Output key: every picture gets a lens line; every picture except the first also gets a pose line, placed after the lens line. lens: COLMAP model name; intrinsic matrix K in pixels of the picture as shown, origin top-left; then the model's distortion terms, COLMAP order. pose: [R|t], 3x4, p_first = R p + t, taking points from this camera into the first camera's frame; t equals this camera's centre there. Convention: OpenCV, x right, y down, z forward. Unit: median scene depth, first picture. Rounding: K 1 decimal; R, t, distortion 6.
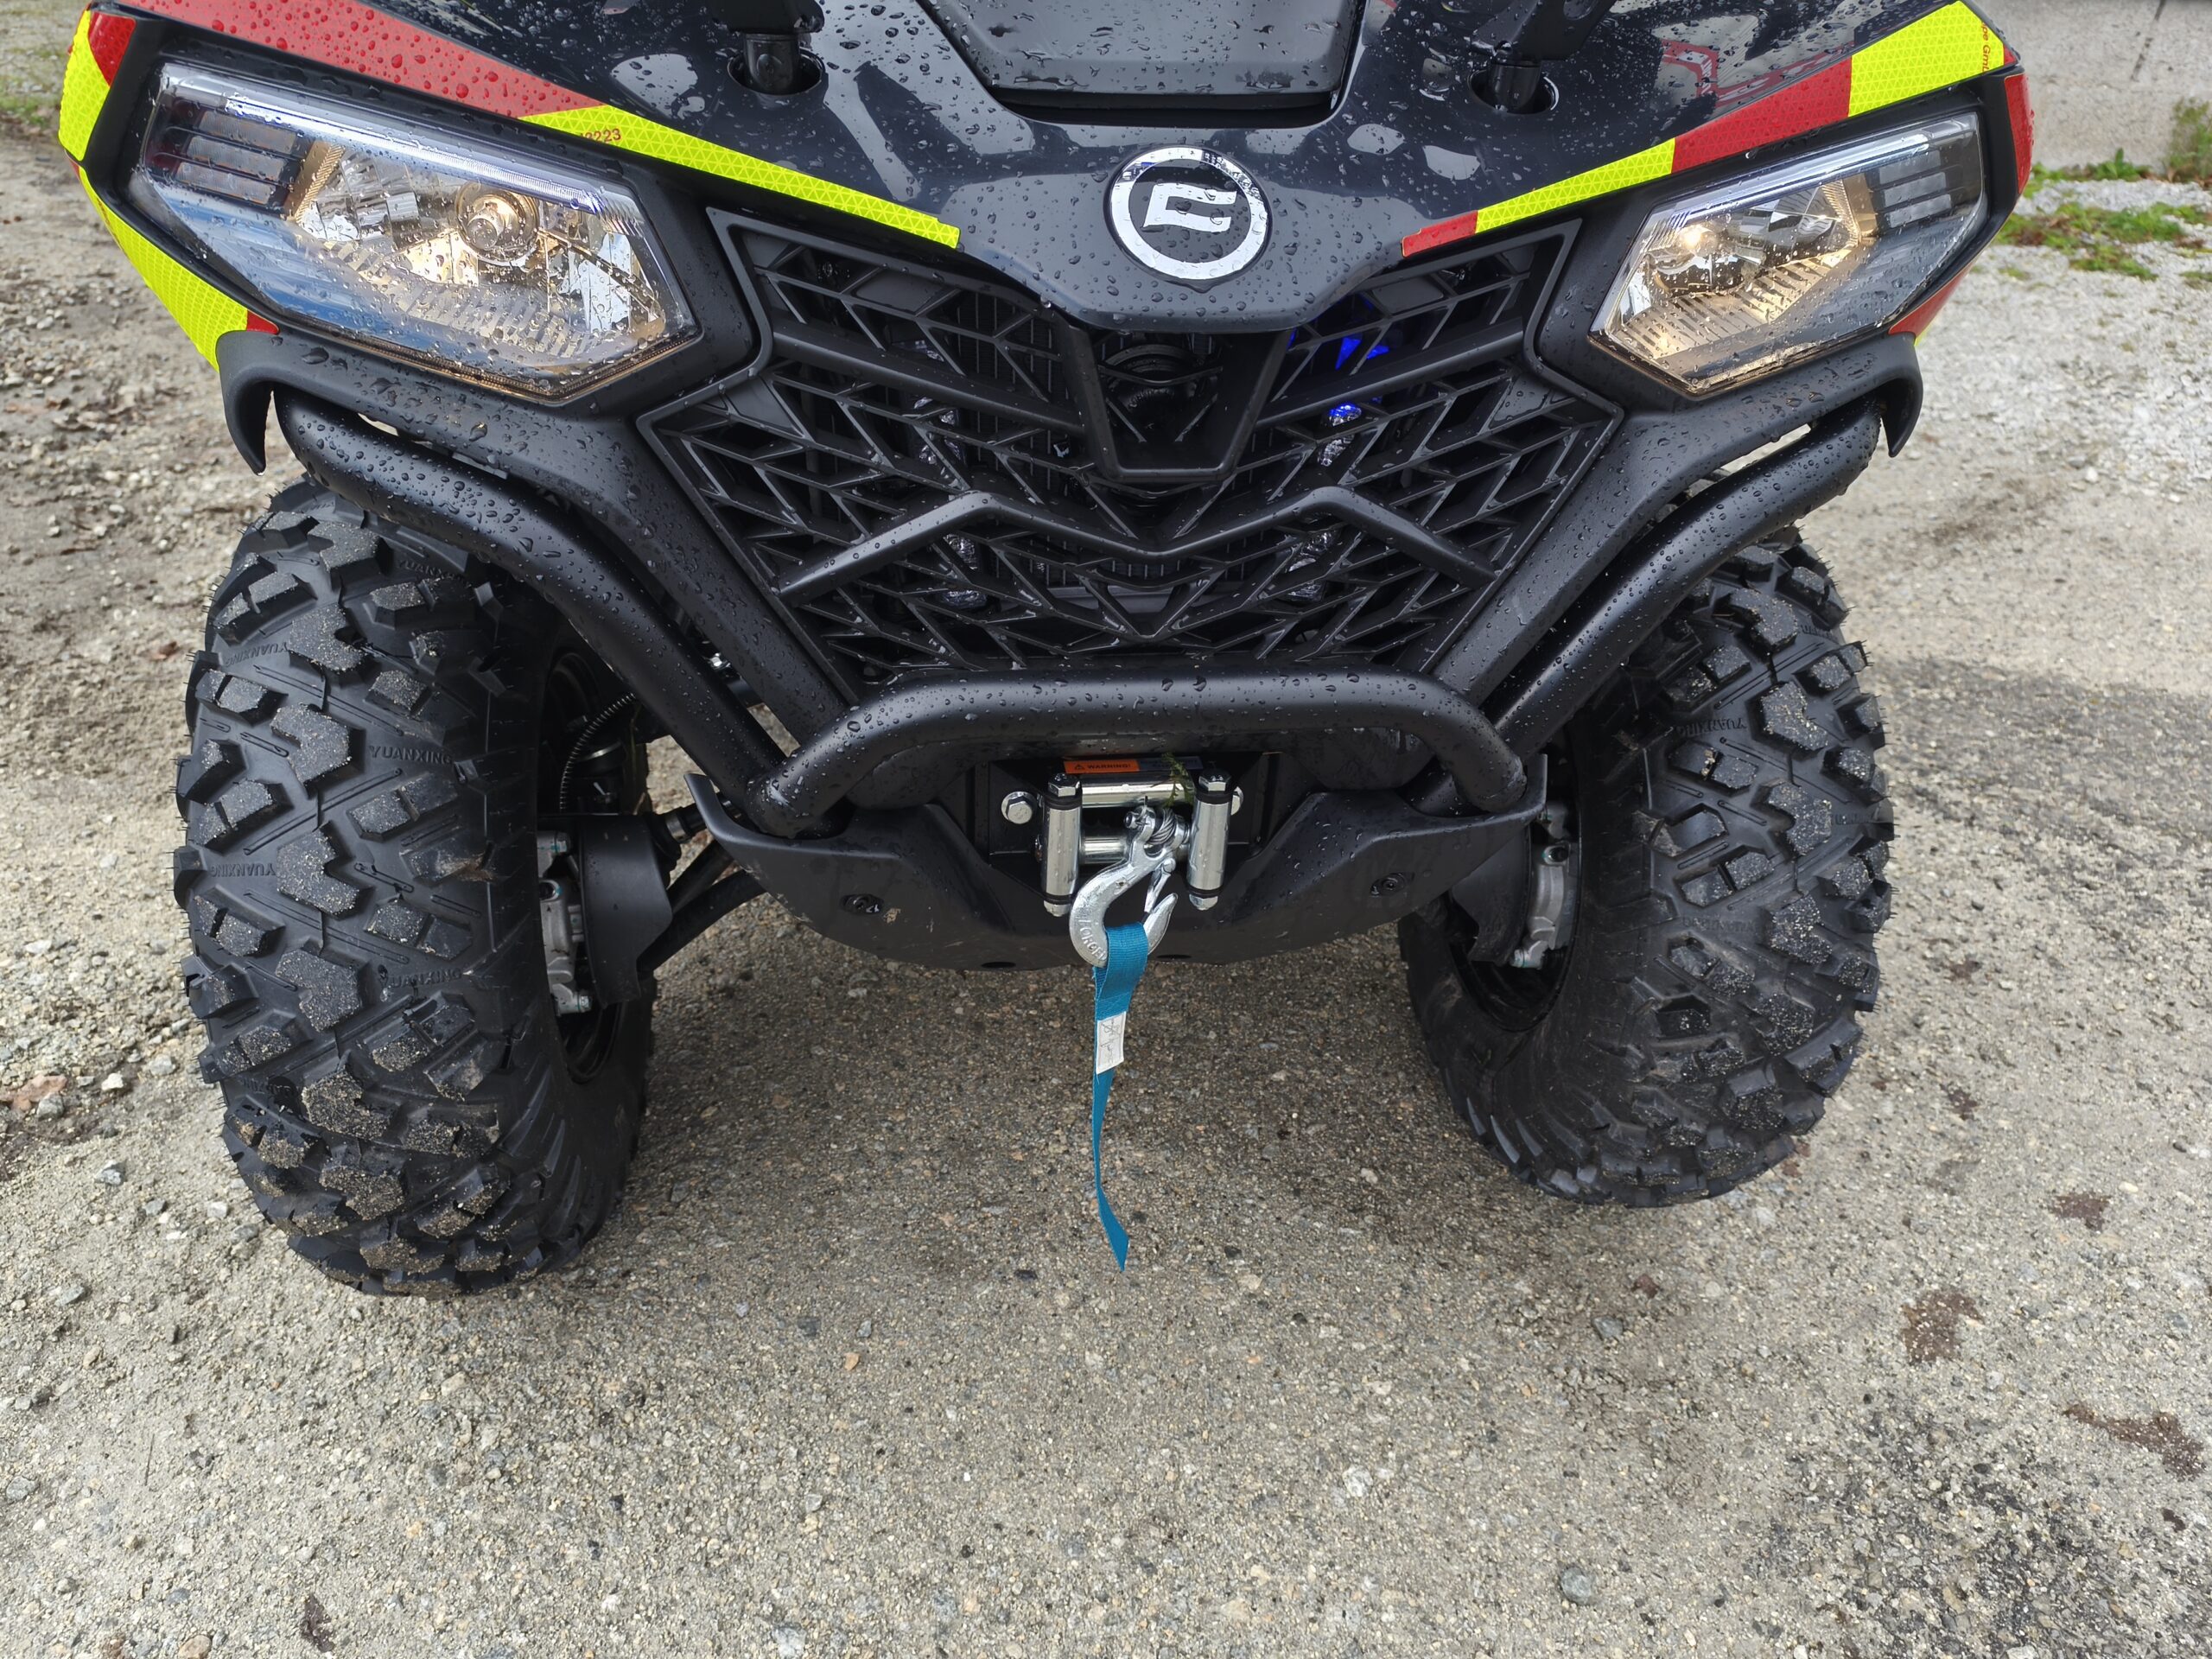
lens RADIAL K [[1541.9, 0, 1106.1], [0, 1541.9, 845.5], [0, 0, 1]] dist [0.035956, -0.043249]
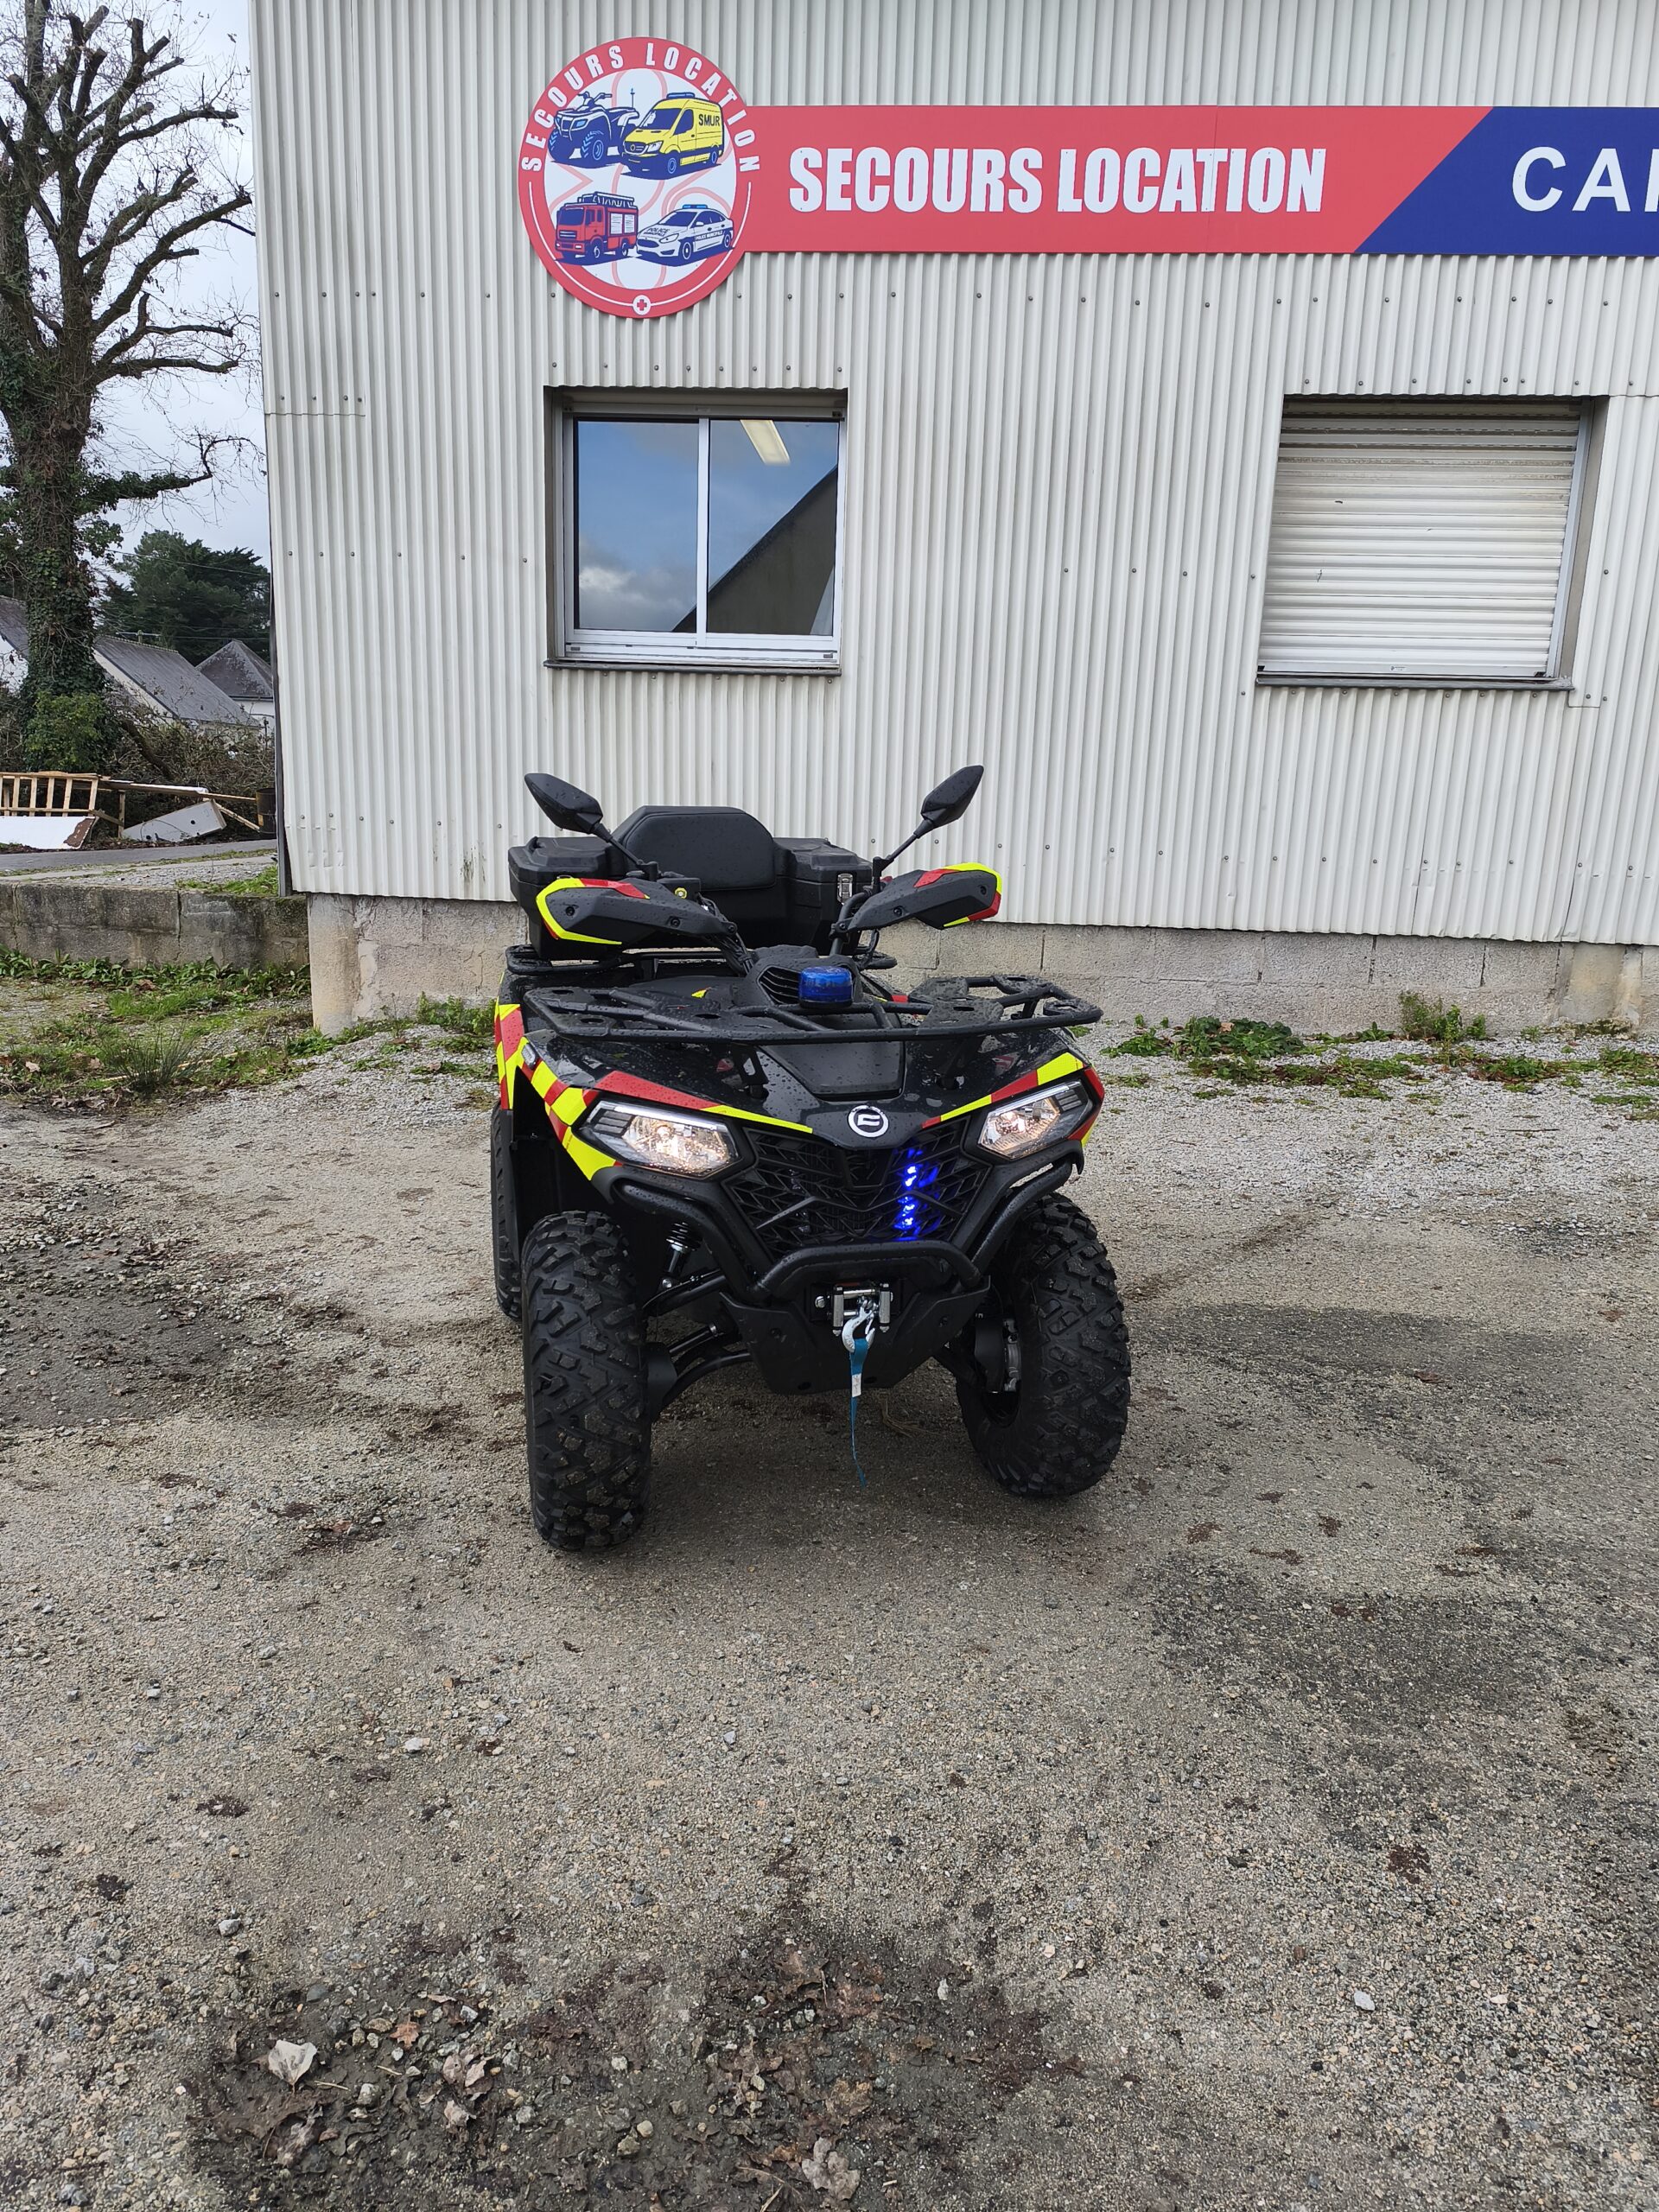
lens RADIAL K [[1541.9, 0, 829.5], [0, 1541.9, 1106.0], [0, 0, 1]] dist [0.035956, -0.043249]
pose [[0.992639, -0.058702, 0.105936, -0.301181], [0.092932, 0.930078, -0.355413, 0.618873], [-0.077666, 0.362642, 0.928687, -1.741800]]
